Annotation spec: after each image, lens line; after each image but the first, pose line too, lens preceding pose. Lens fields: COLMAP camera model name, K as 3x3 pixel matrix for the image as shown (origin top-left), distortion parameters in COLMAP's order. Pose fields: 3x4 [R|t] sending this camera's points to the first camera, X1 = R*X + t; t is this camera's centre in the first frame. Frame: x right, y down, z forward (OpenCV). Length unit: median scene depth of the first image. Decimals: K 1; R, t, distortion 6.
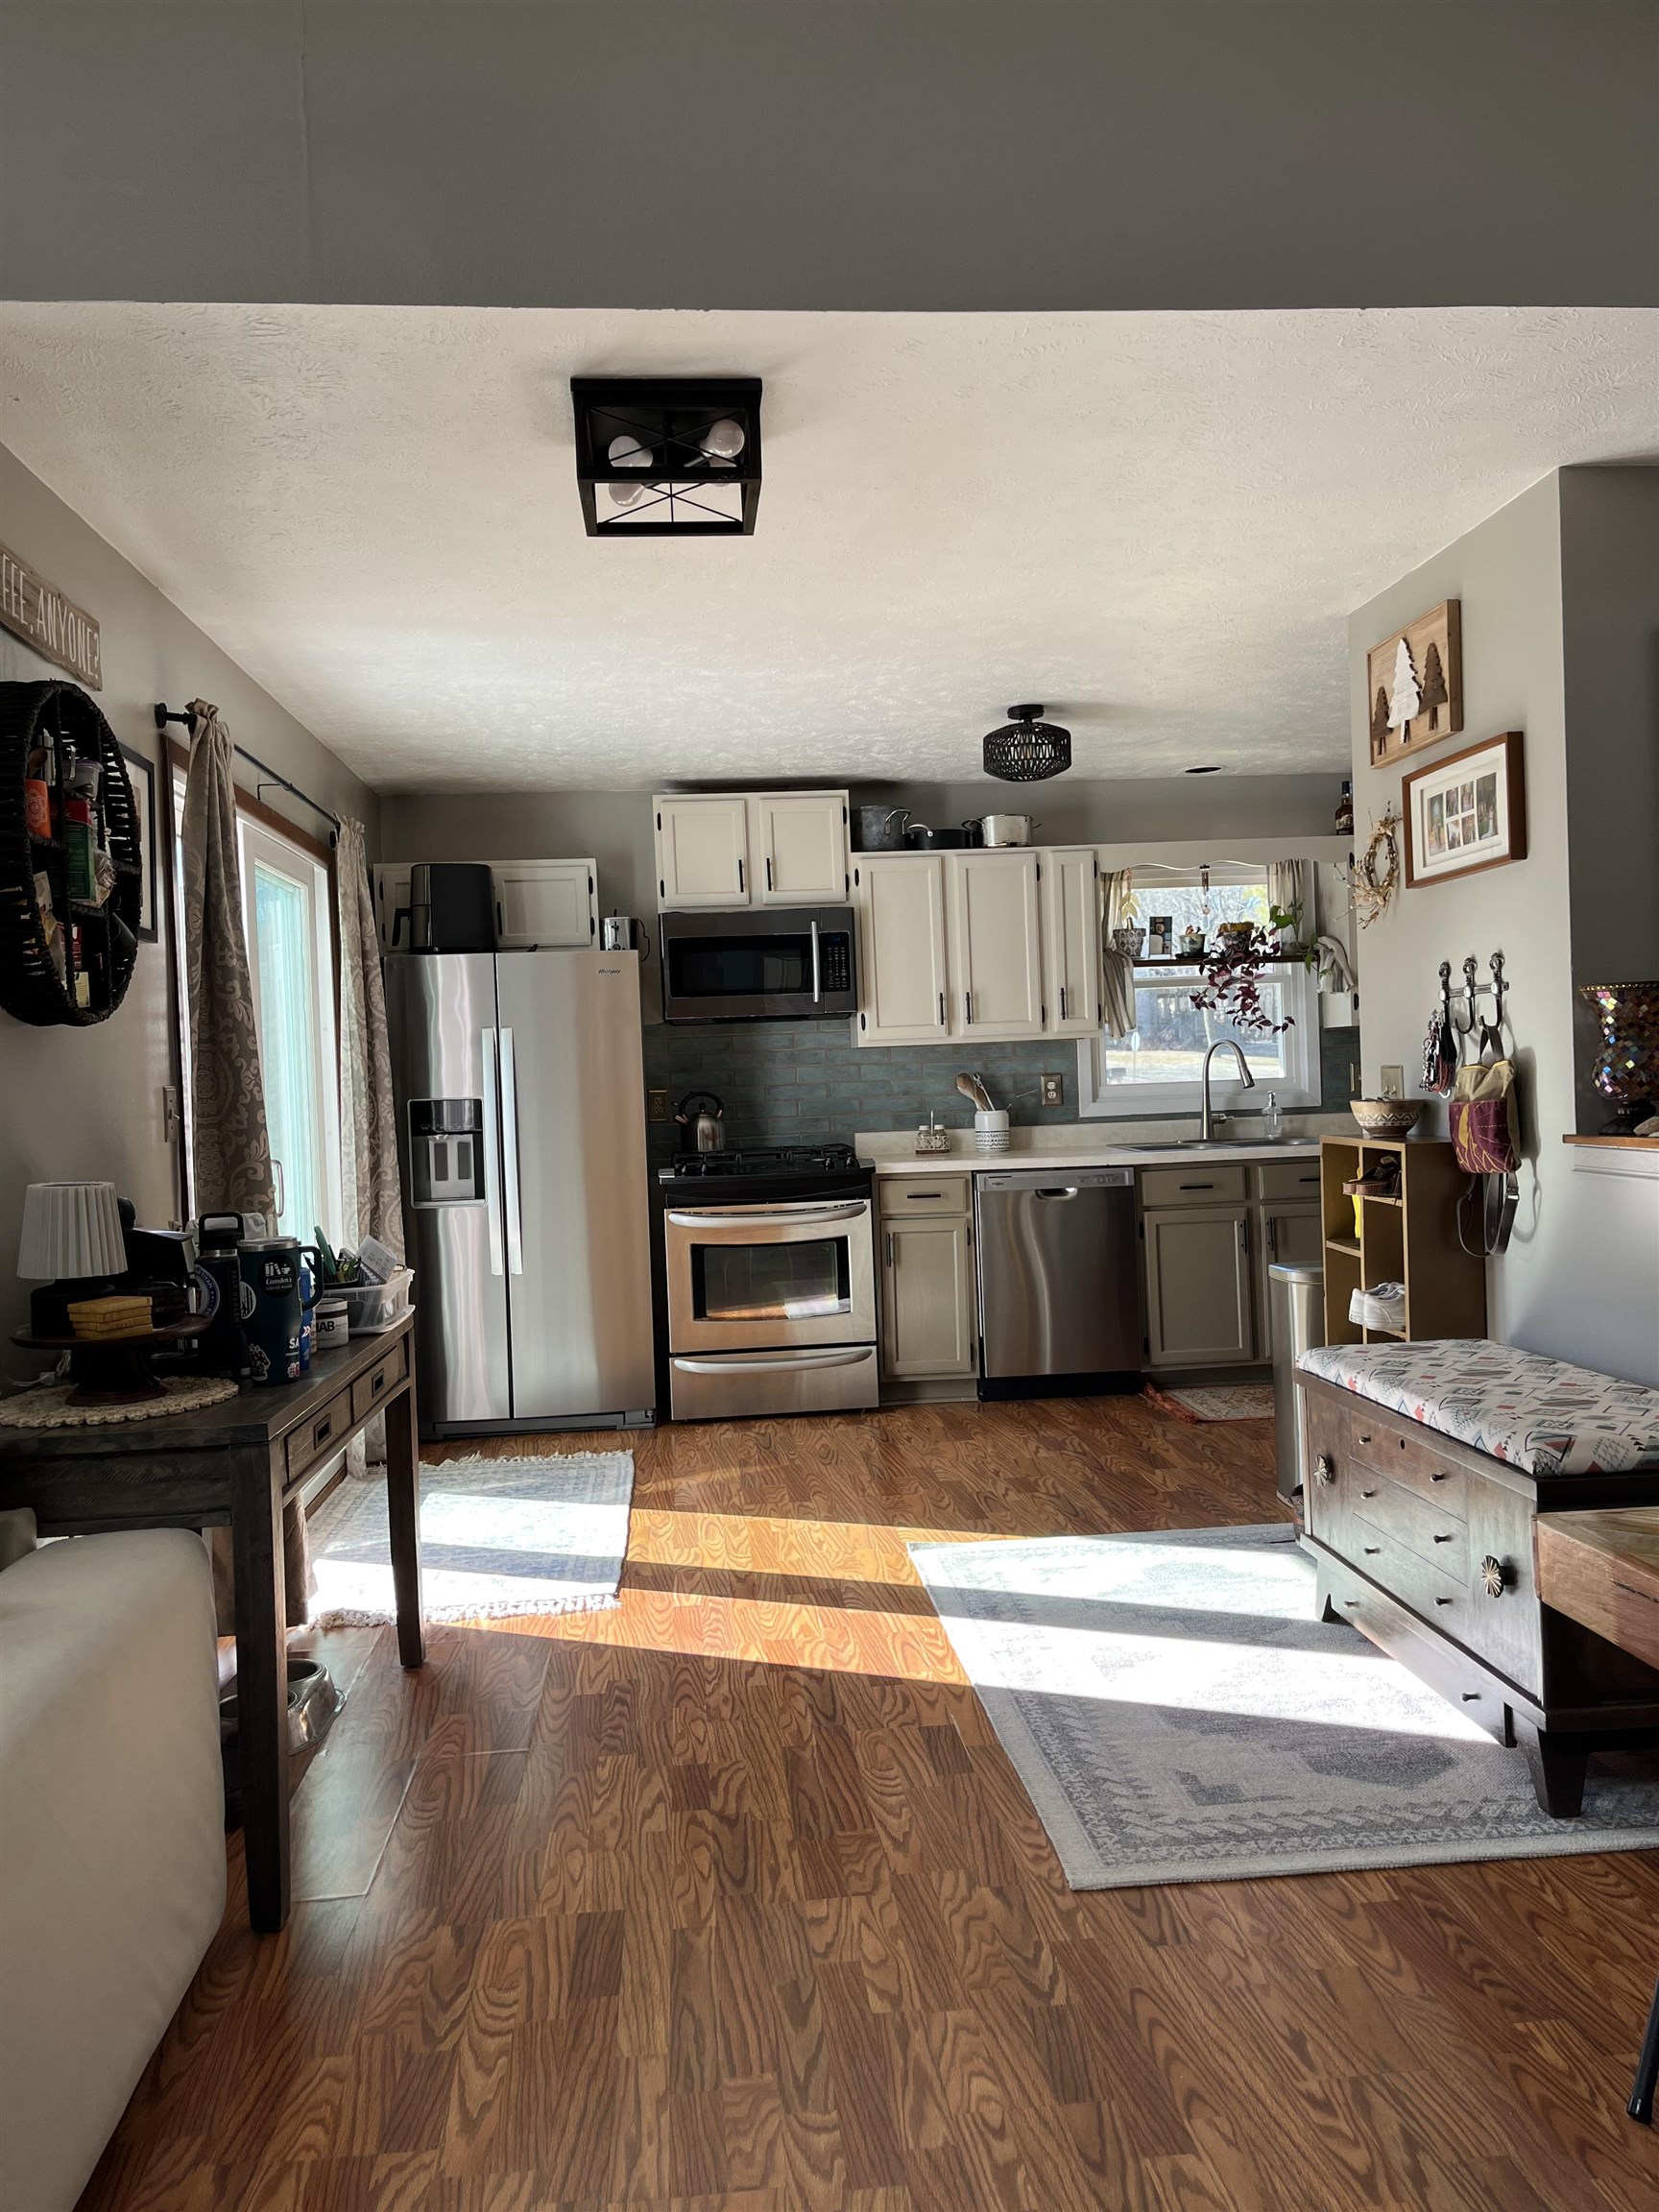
lens RADIAL K [[1665.1, 0, 836.5], [0, 1665.1, 1105.4], [0, 0, 1]] dist [0.029674, -0.049530]
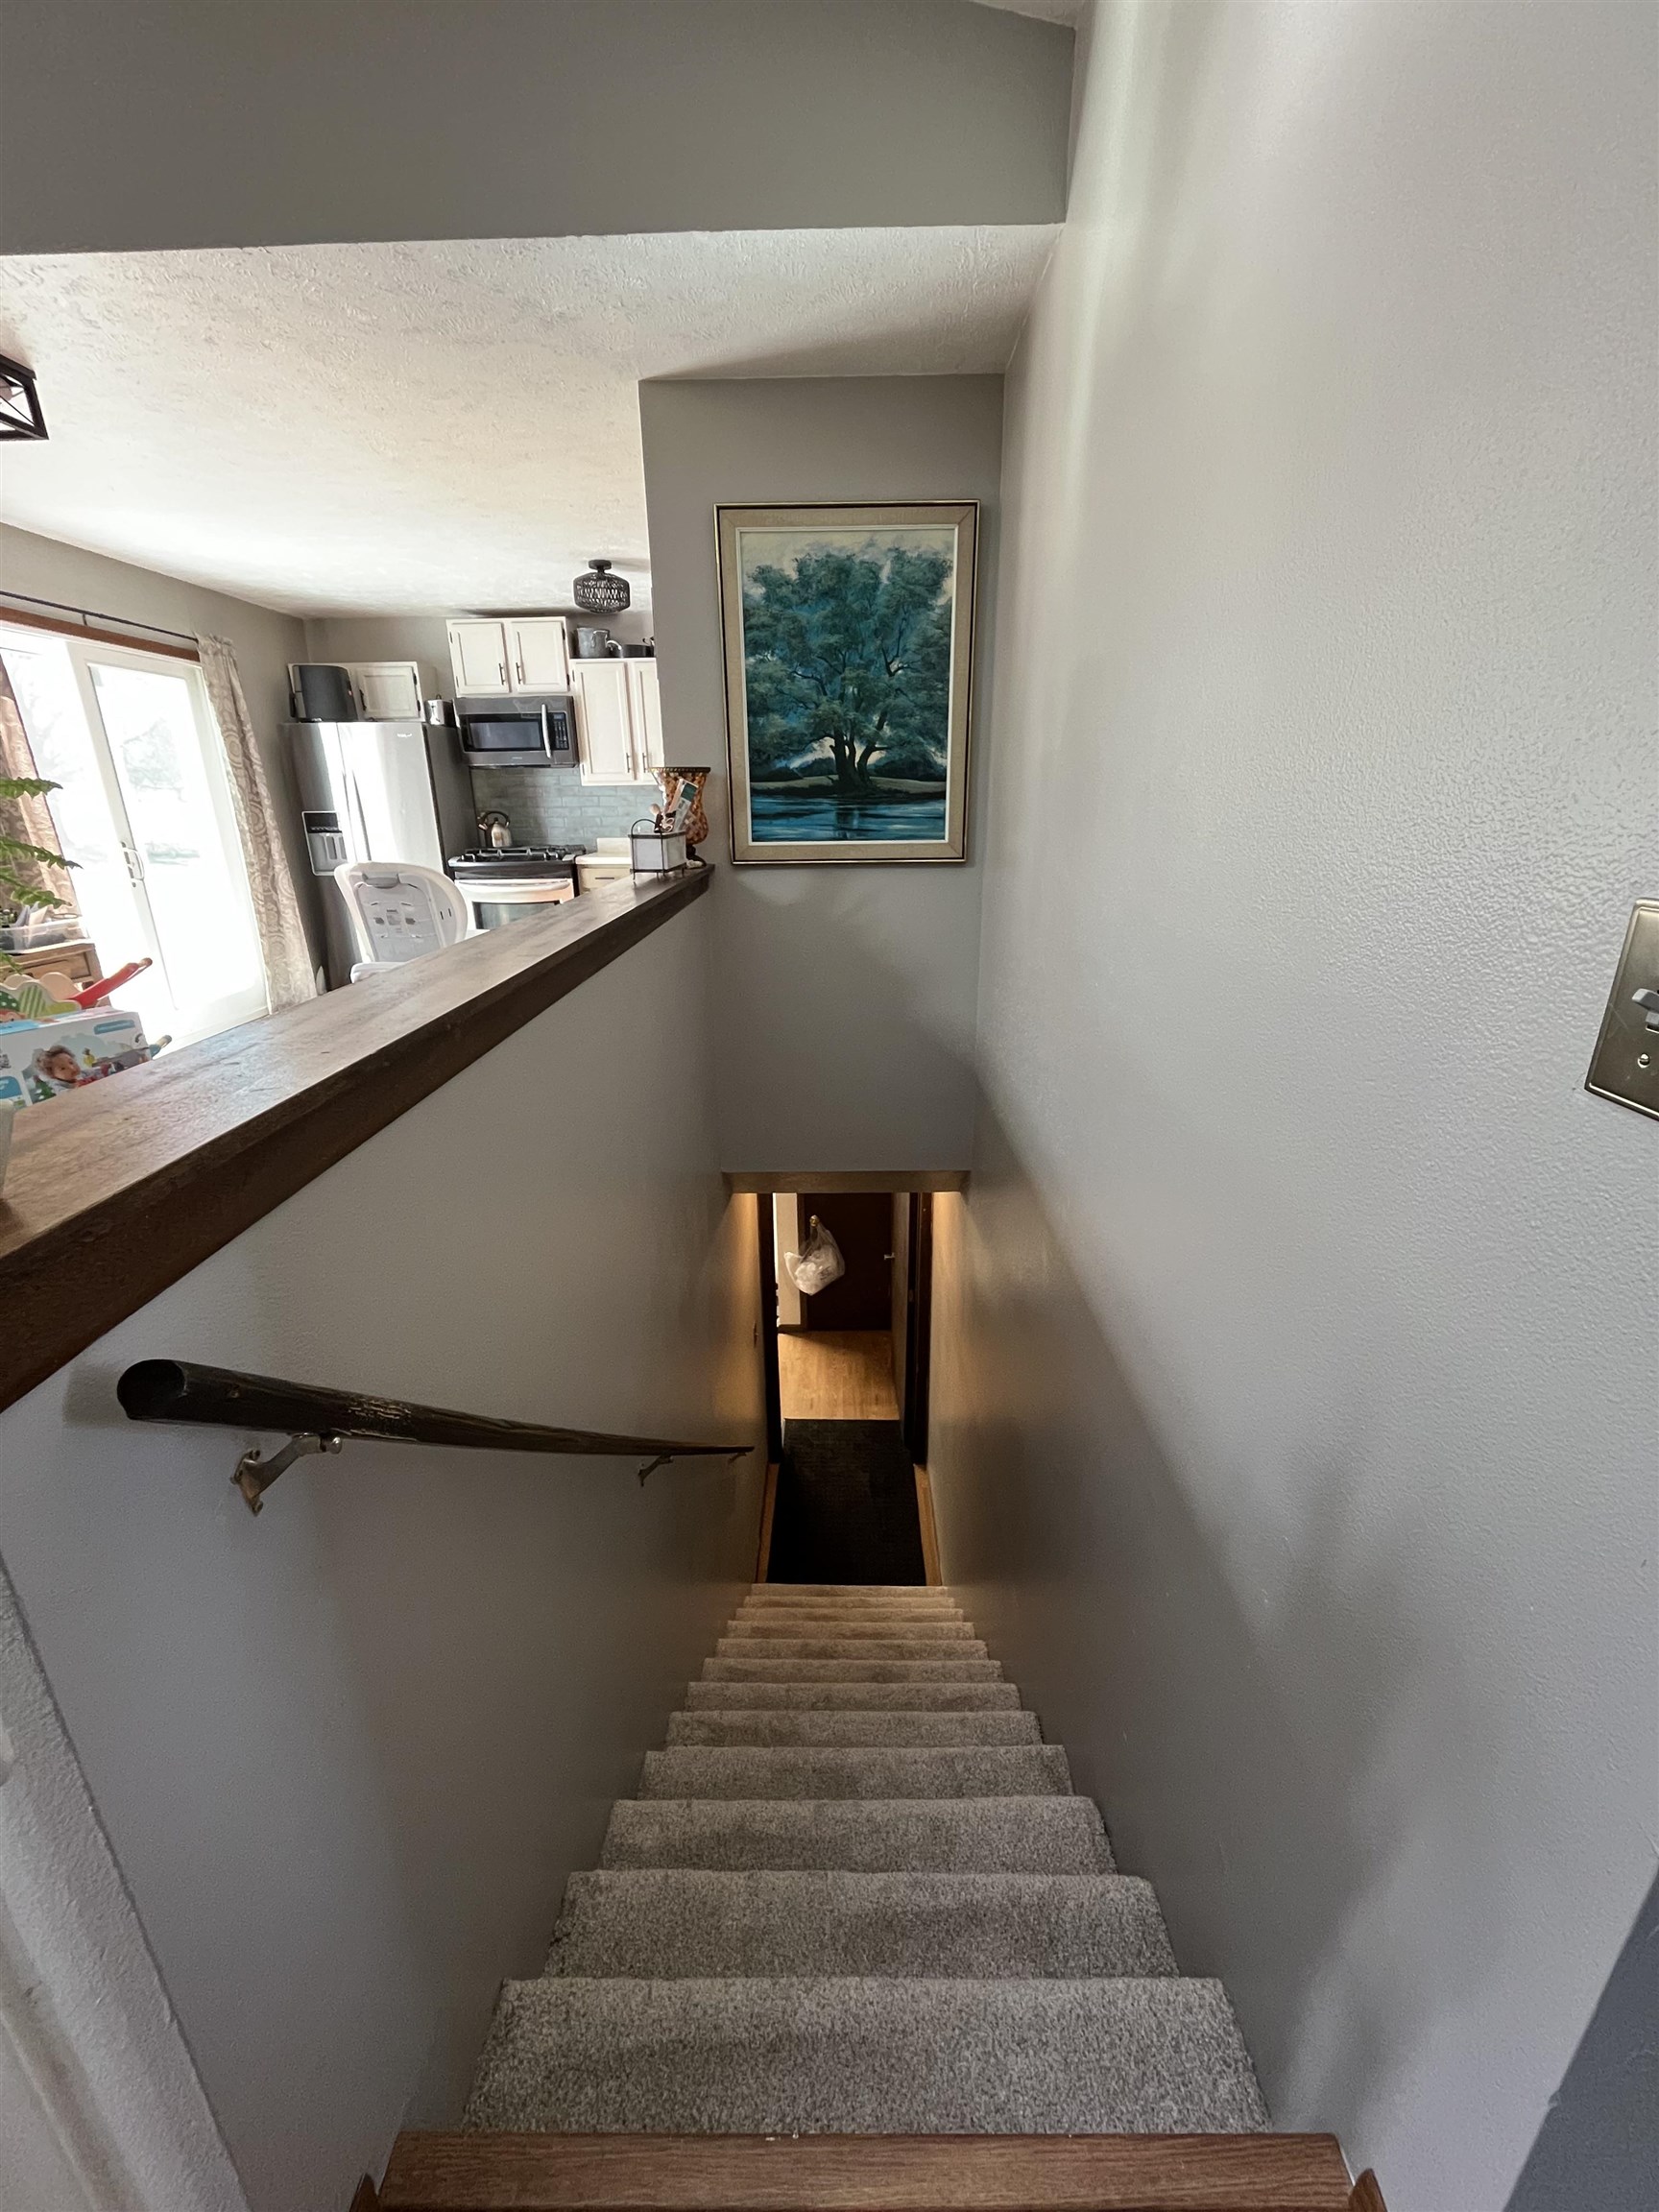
lens RADIAL K [[898.7, 0, 837.7], [0, 898.7, 1096.2], [0, 0, 1]] dist [-0.003863, -0.000110]
pose [[0.993870, 0.061095, -0.092142, 0.375150], [-0.029591, 0.950032, 0.310748, -0.026752], [0.106523, -0.306117, 0.946016, 0.066864]]
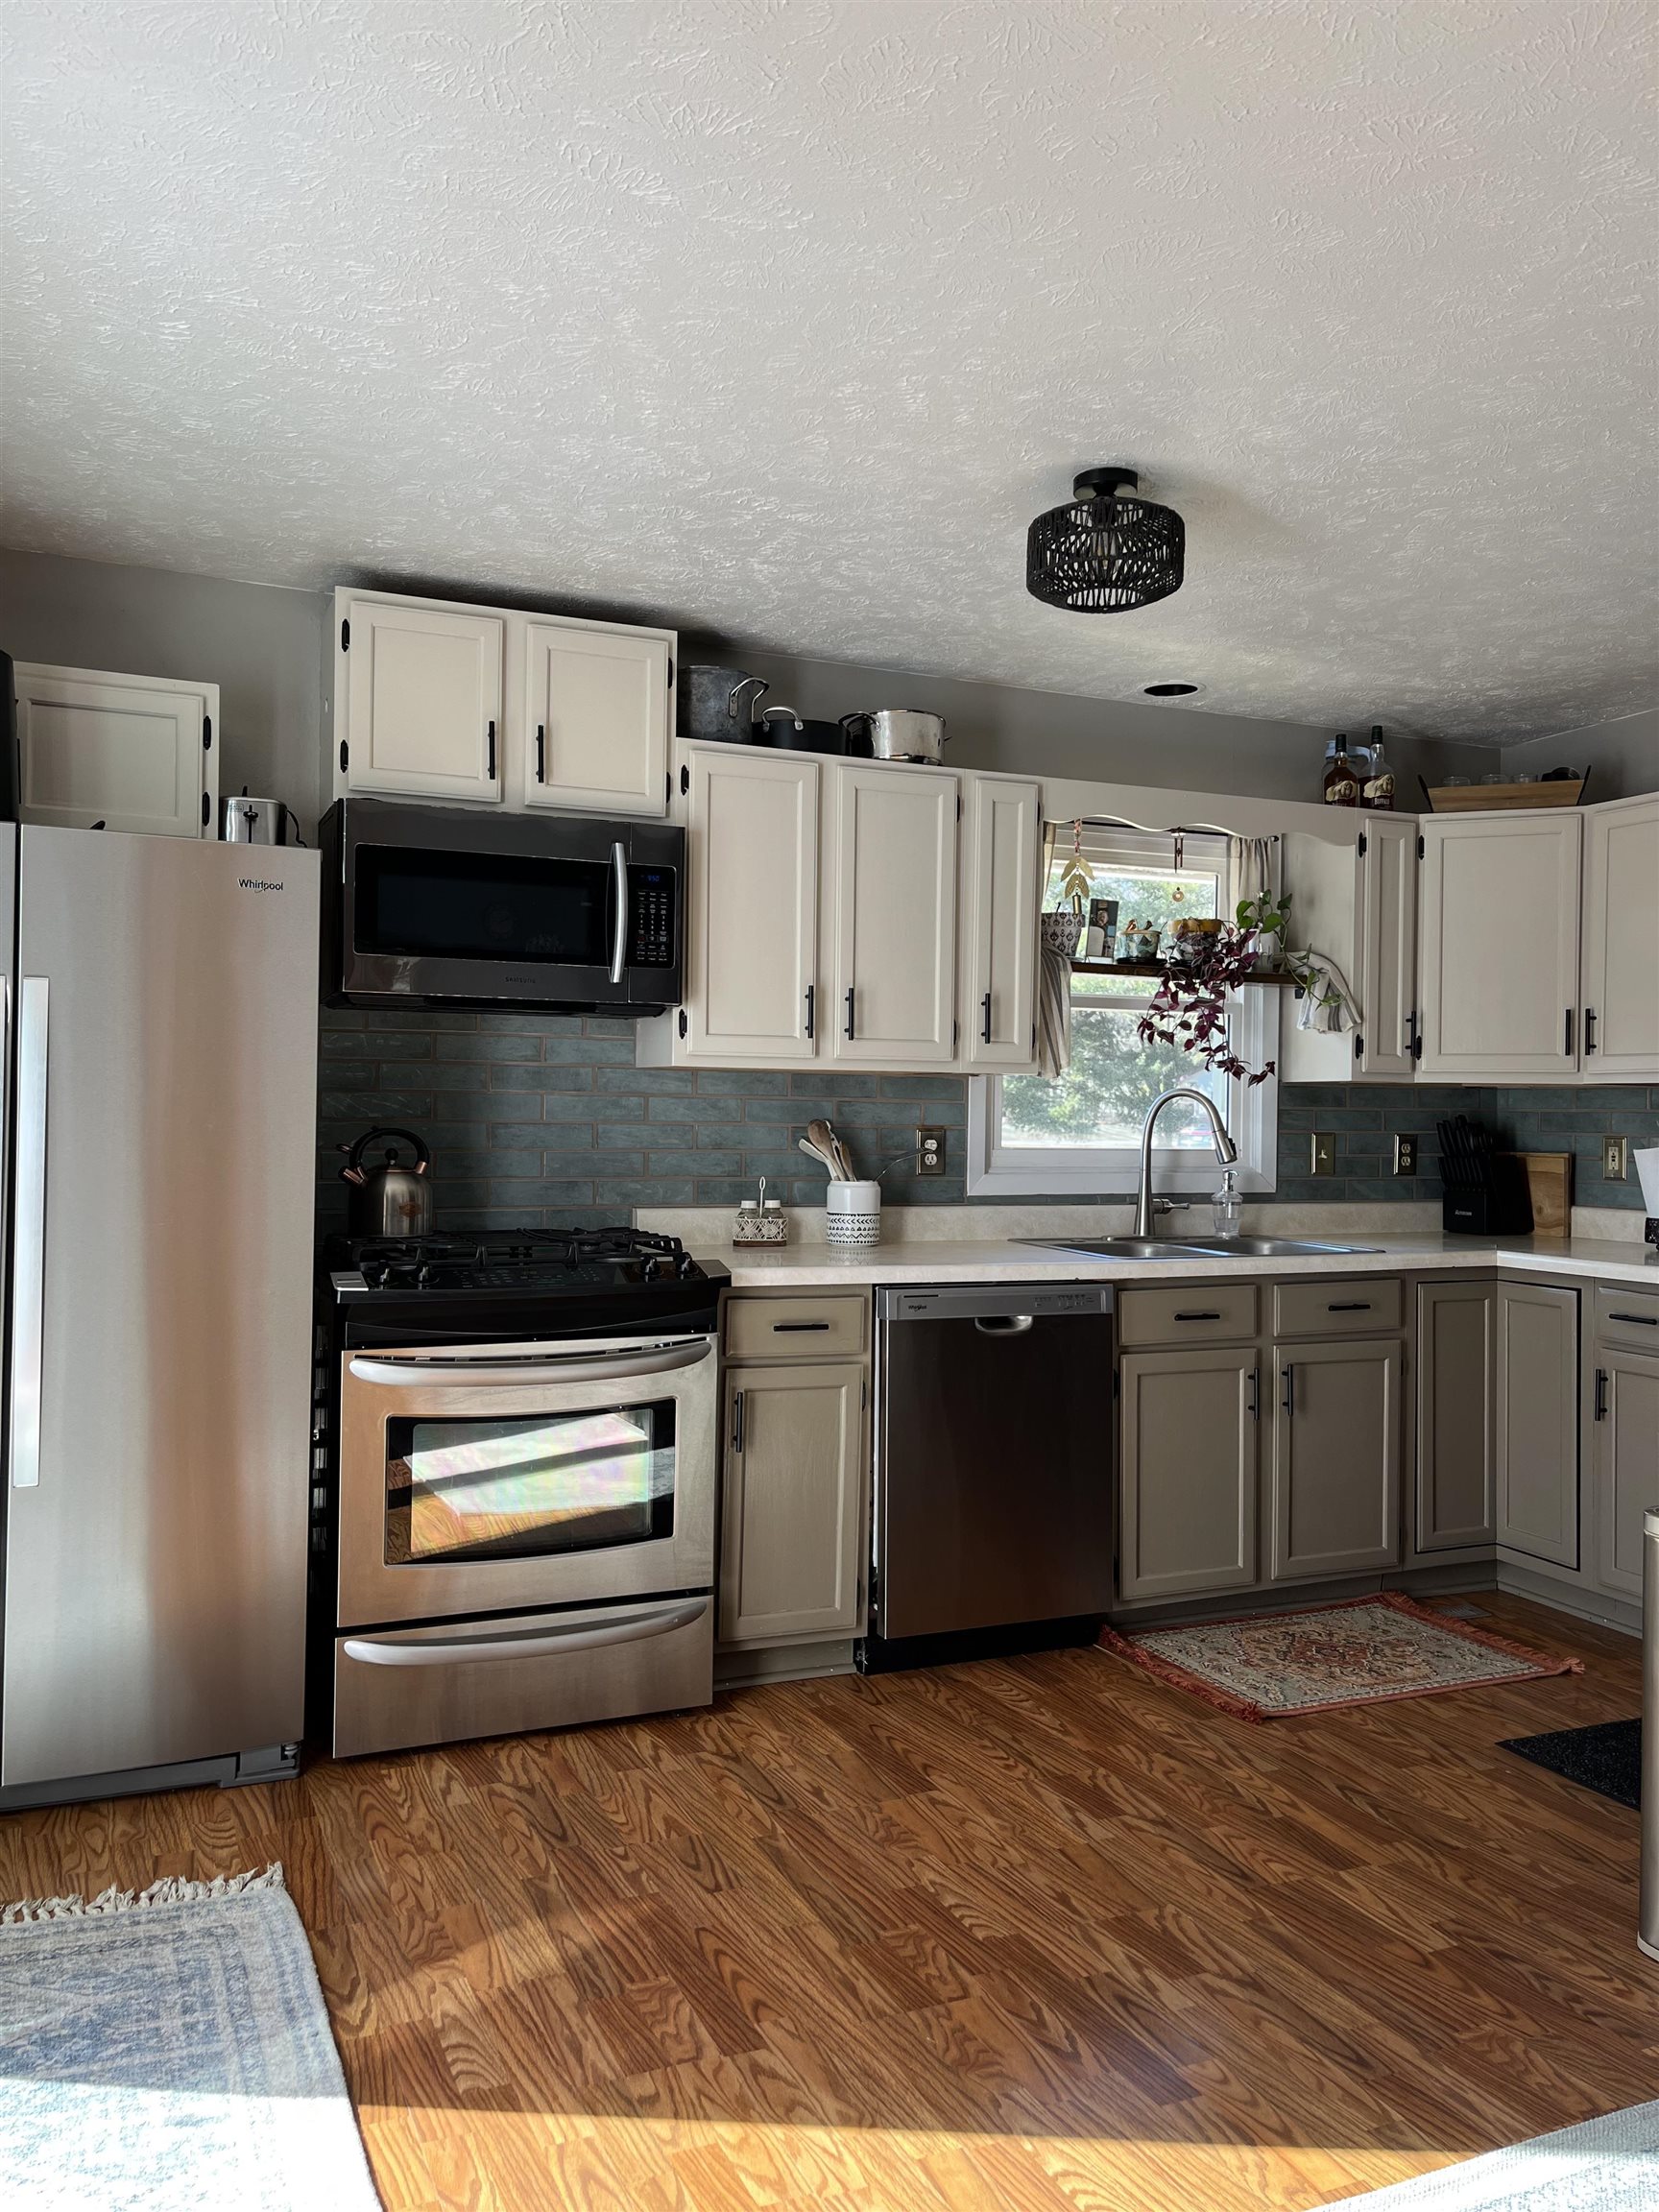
lens RADIAL K [[1665.1, 0, 836.3], [0, 1665.1, 1110.1], [0, 0, 1]] dist [0.029674, -0.049530]
pose [[0.946363, 0.054367, 0.318498, -0.118595], [-0.046379, 0.998391, -0.032617, -0.002803], [-0.319759, 0.016096, 0.947362, 0.421674]]
